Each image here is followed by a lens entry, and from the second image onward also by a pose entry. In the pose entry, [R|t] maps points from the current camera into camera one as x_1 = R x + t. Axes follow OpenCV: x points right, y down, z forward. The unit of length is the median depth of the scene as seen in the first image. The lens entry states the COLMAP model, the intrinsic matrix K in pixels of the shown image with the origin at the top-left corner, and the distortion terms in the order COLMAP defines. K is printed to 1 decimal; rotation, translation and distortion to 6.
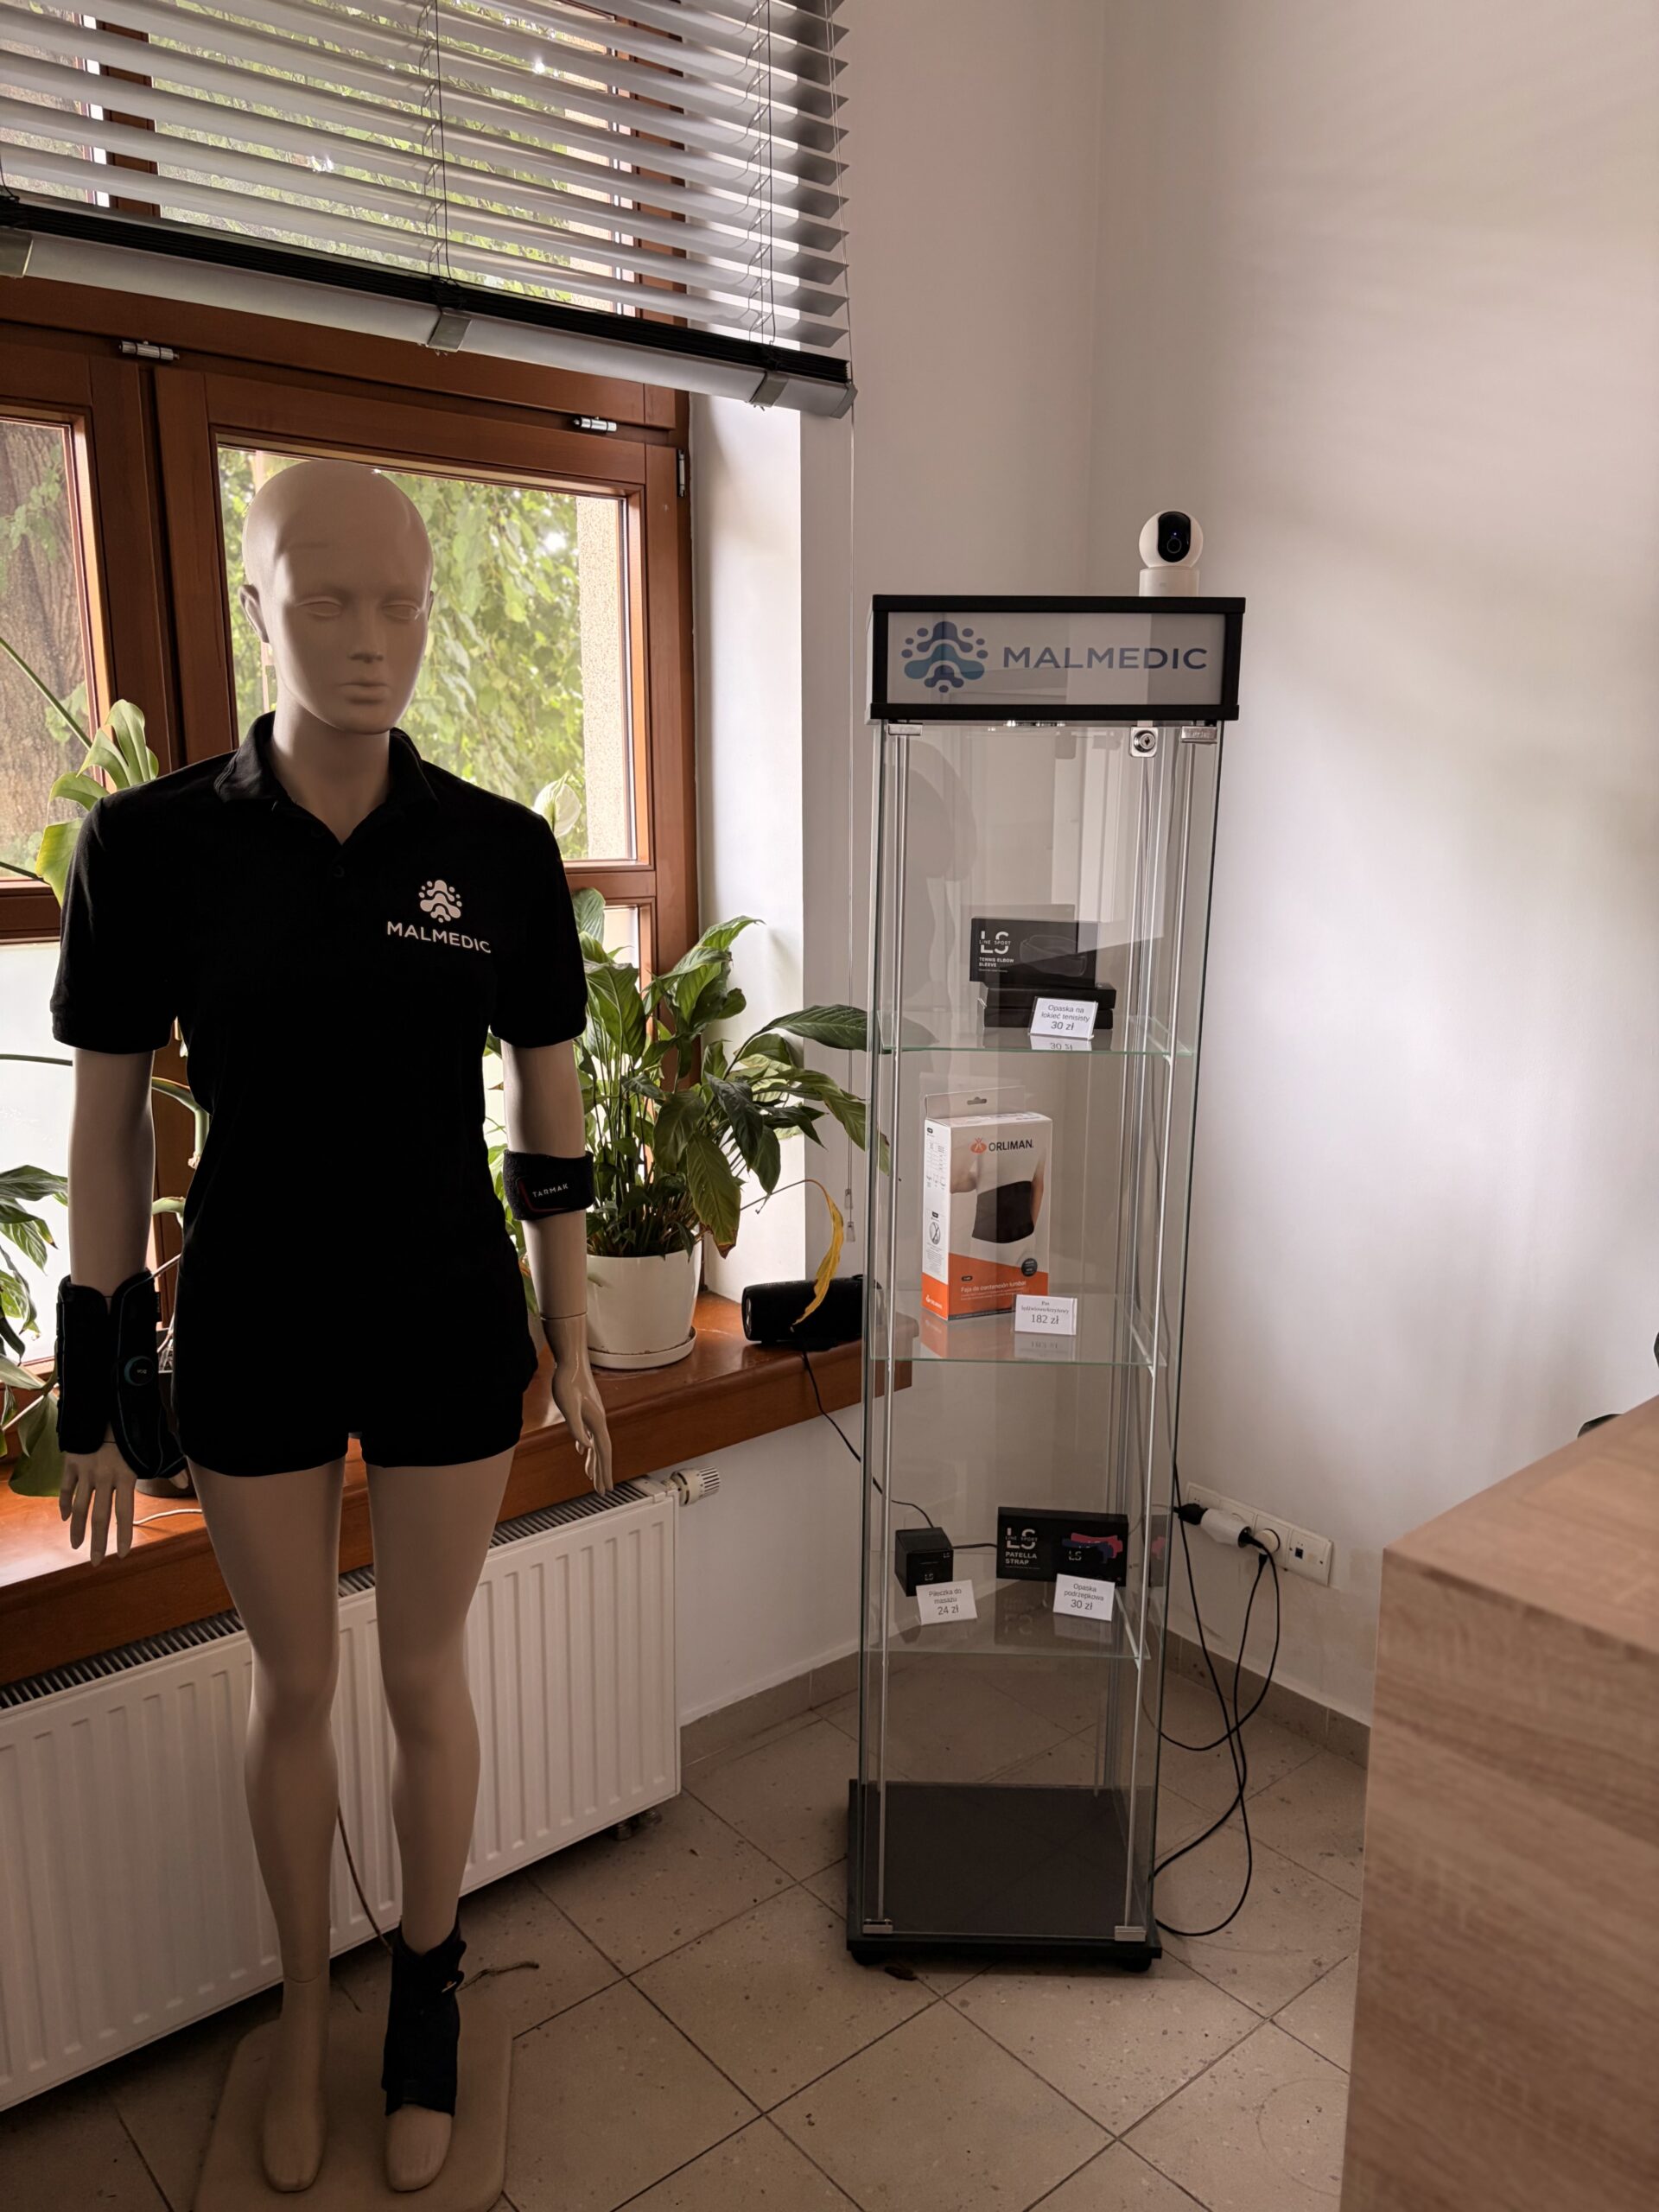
lens RADIAL K [[1652.2, 0, 818.7], [0, 1652.2, 1115.5], [0, 0, 1]] dist [0.041753, -0.041626]
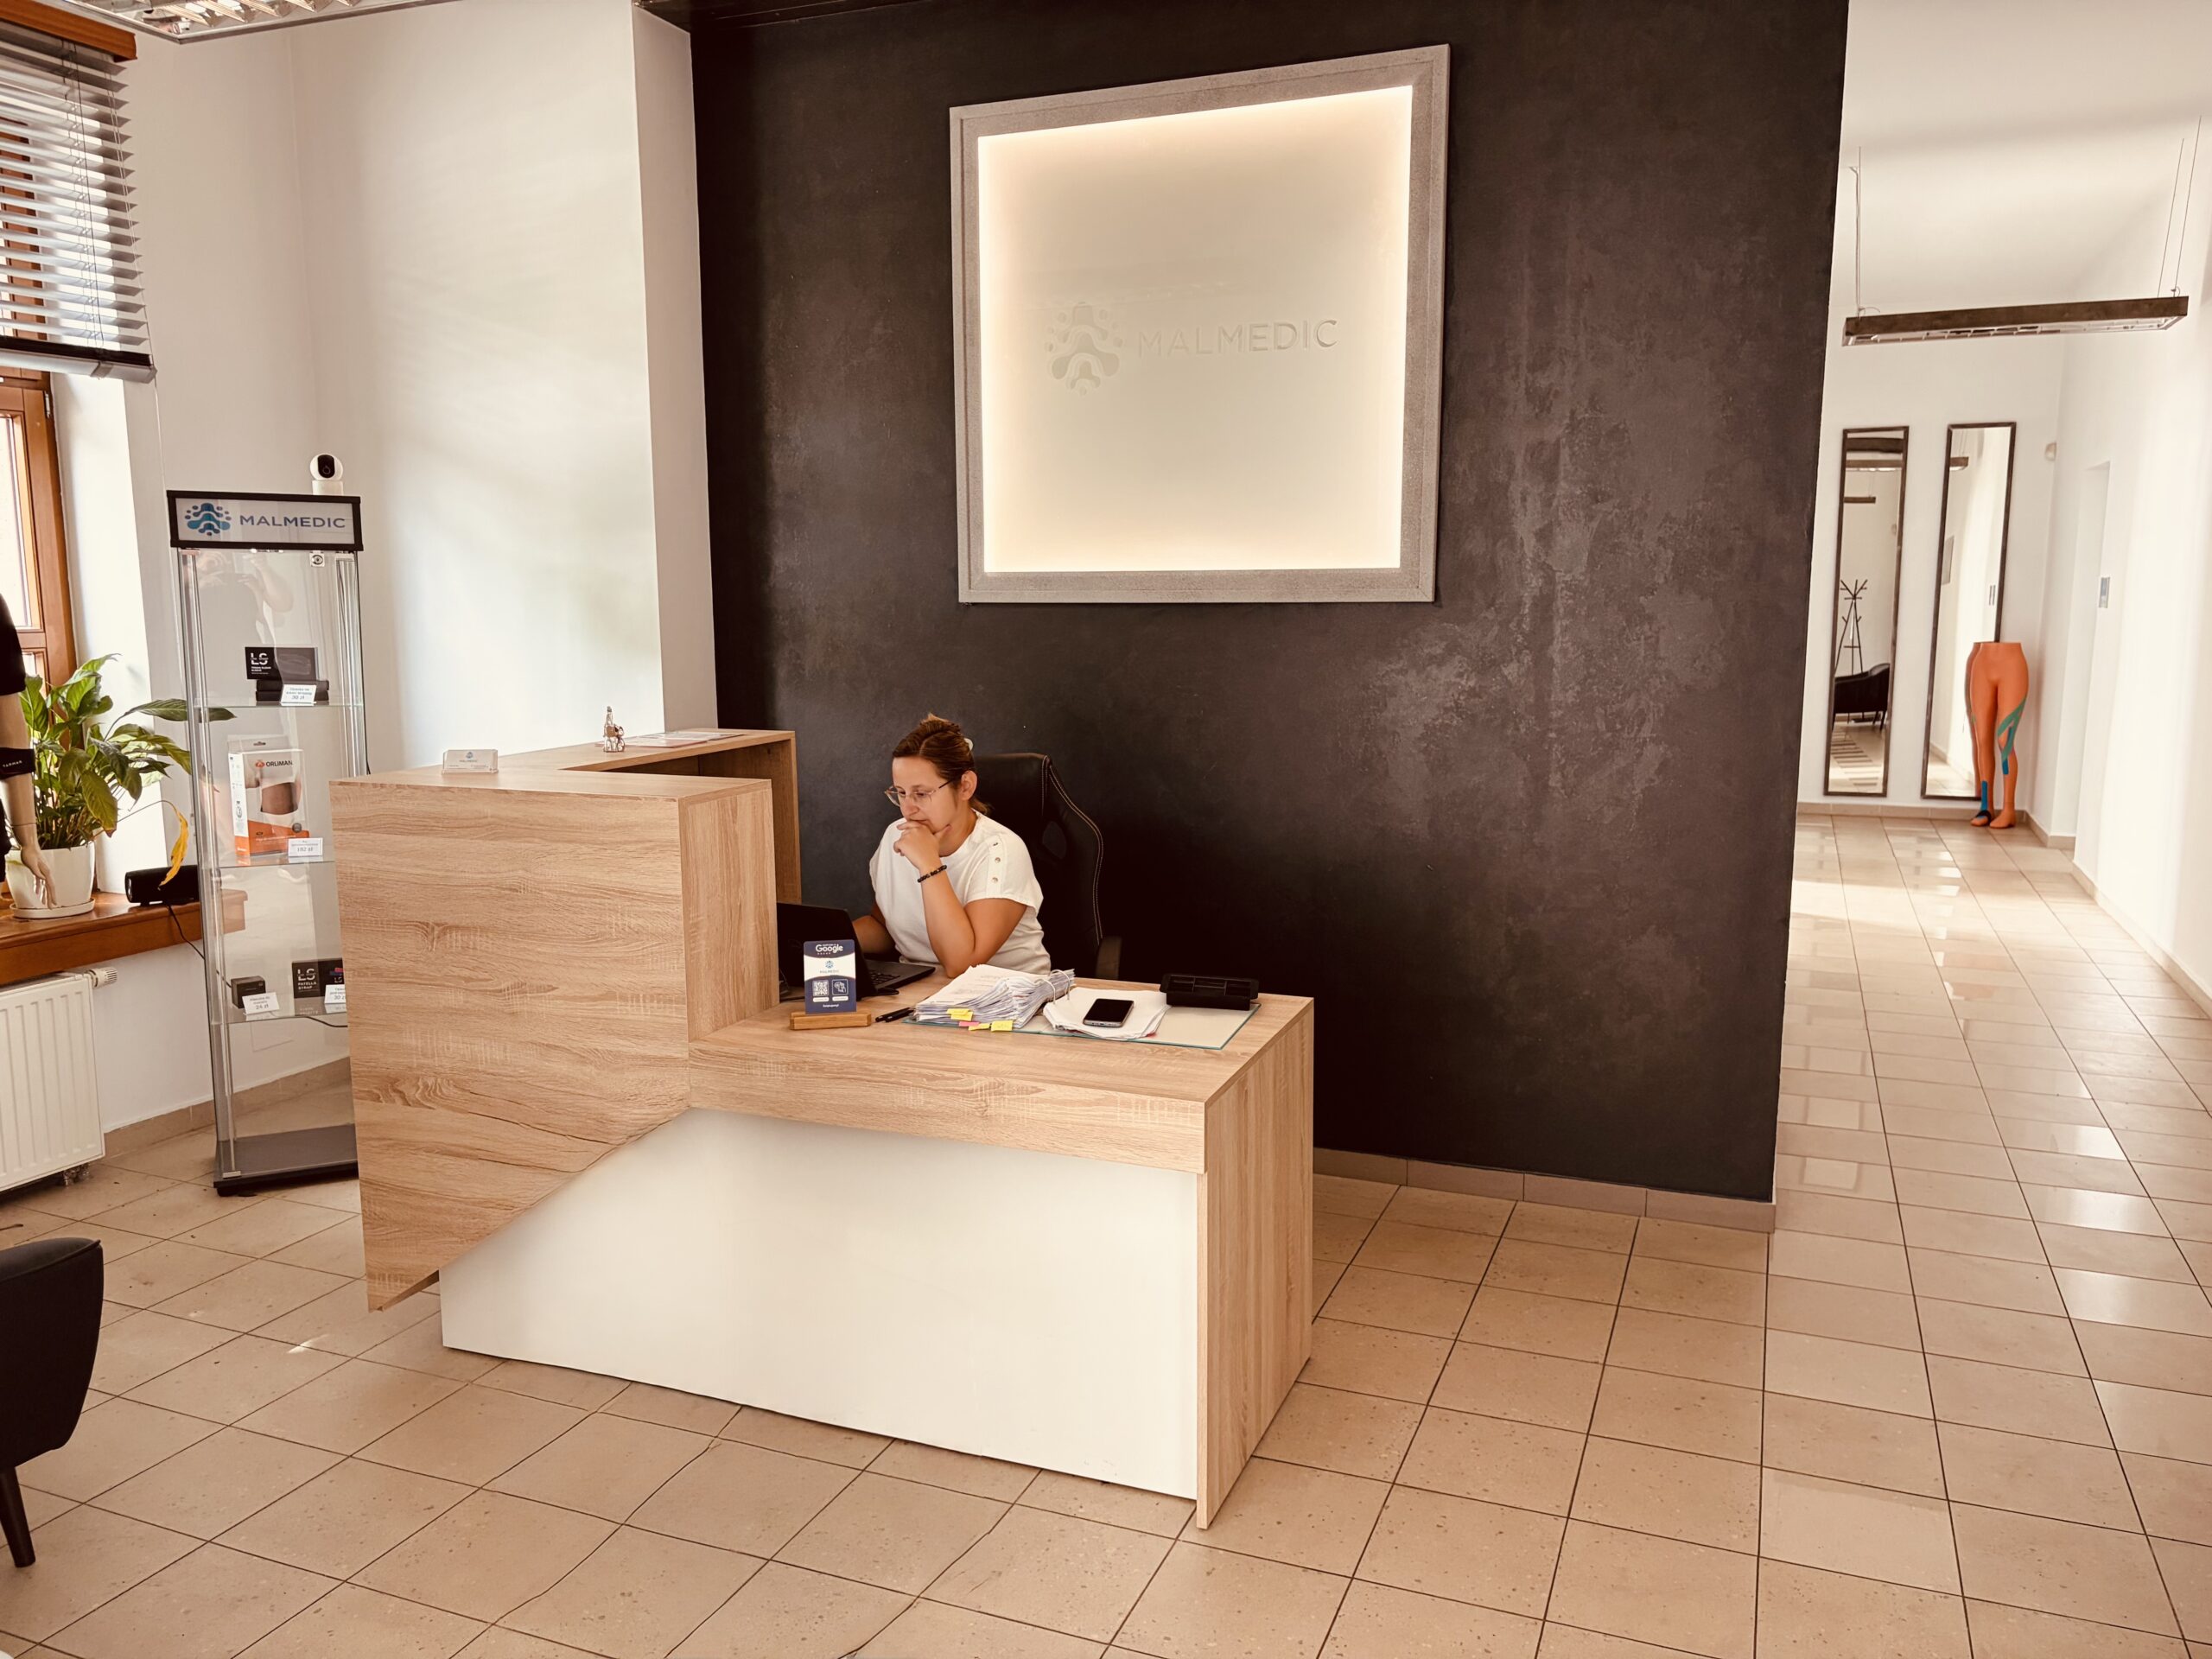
lens RADIAL K [[1652.2, 0, 1125.7], [0, 1652.2, 837.7], [0, 0, 1]] dist [0.041753, -0.041626]
pose [[0.876127, -0.070429, 0.476908, 0.046710], [0.095843, 0.994970, -0.029137, 0.249820], [-0.472457, 0.071236, 0.878470, -1.150784]]
